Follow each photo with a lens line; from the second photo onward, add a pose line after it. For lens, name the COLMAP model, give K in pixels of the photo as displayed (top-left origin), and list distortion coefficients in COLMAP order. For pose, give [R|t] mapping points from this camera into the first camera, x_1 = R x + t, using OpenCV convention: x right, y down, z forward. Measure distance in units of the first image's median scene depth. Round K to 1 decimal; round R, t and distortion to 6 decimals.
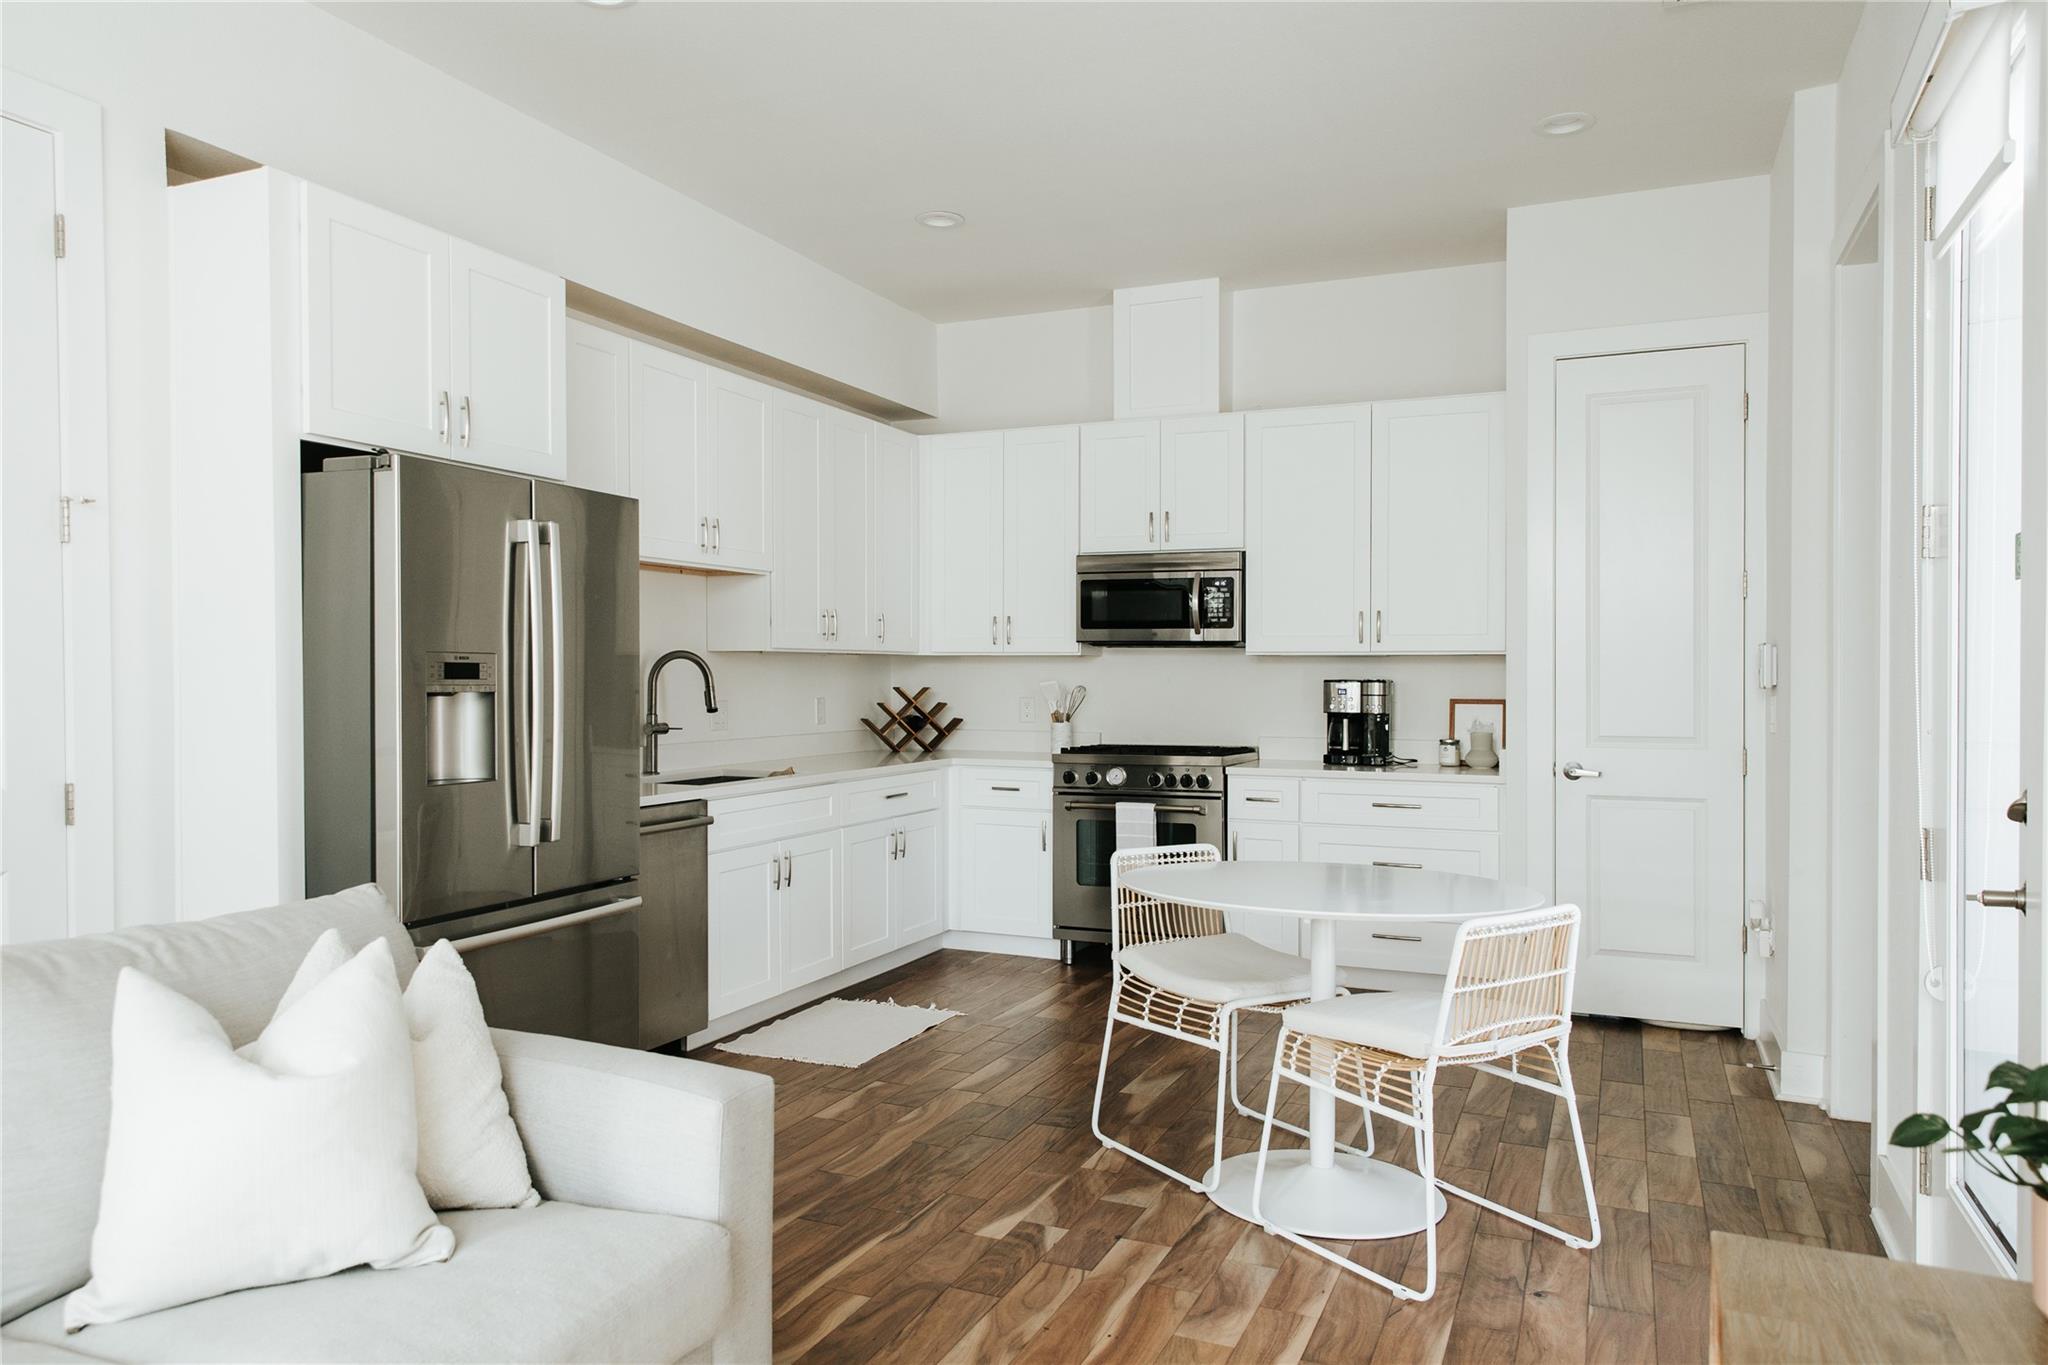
lens RADIAL K [[1397.7, 0, 1018.0], [0, 1397.7, 689.0], [0, 0, 1]] dist [0.007443, -0.000117]
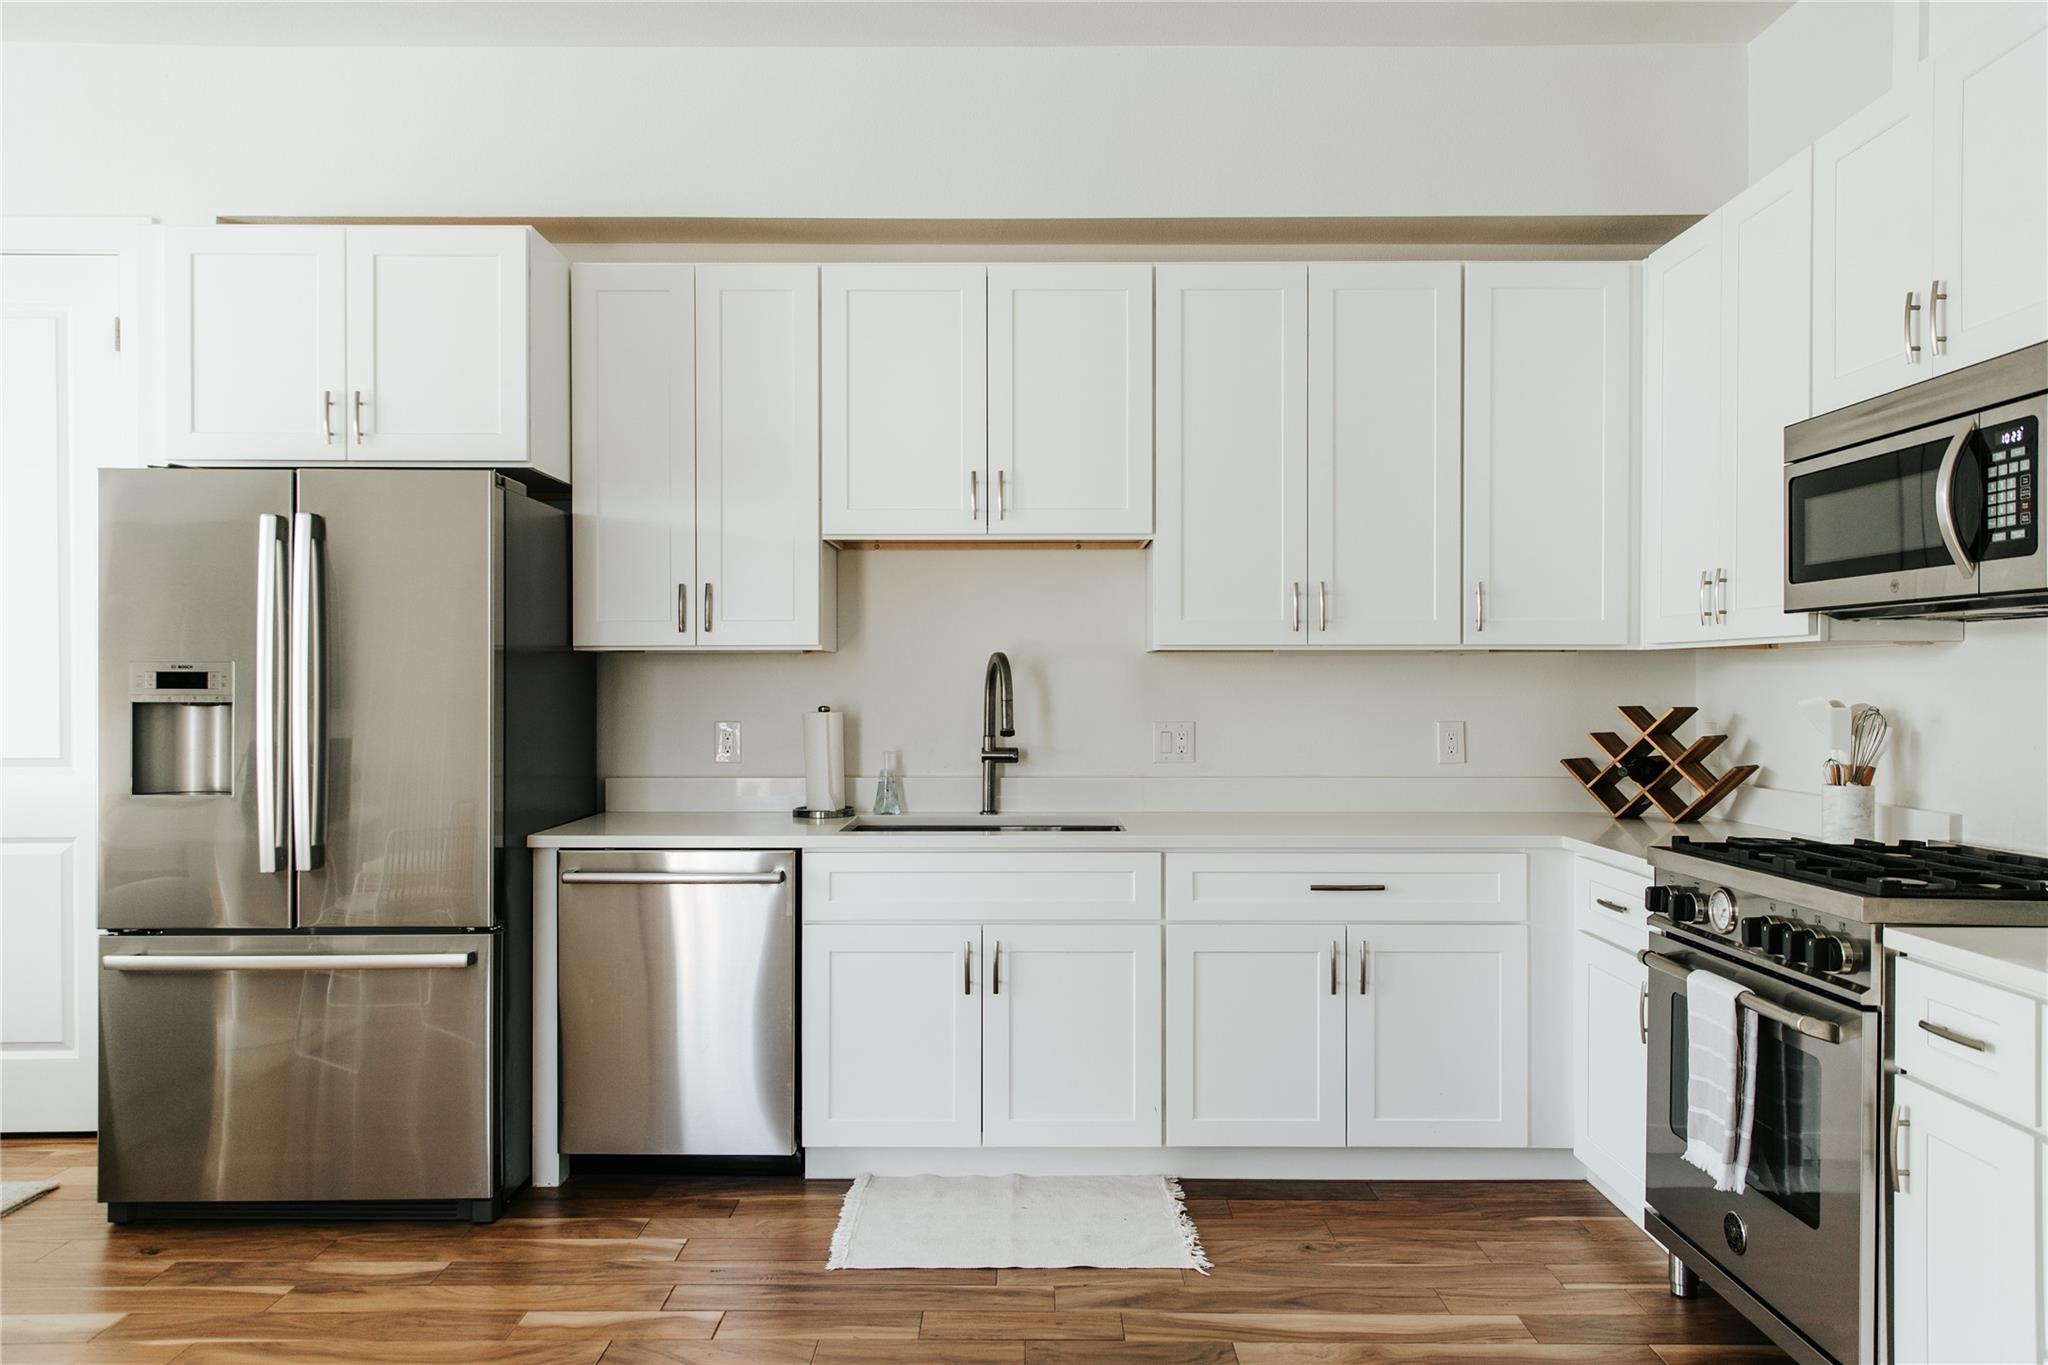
lens RADIAL K [[1397.7, 0, 1018.0], [0, 1397.7, 689.0], [0, 0, 1]] dist [0.007443, -0.000117]
pose [[0.403023, -0.001154, -0.915189, 0.385005], [-0.008359, 0.999953, -0.004941, -0.003665], [0.915152, 0.009641, 0.402994, 0.607189]]
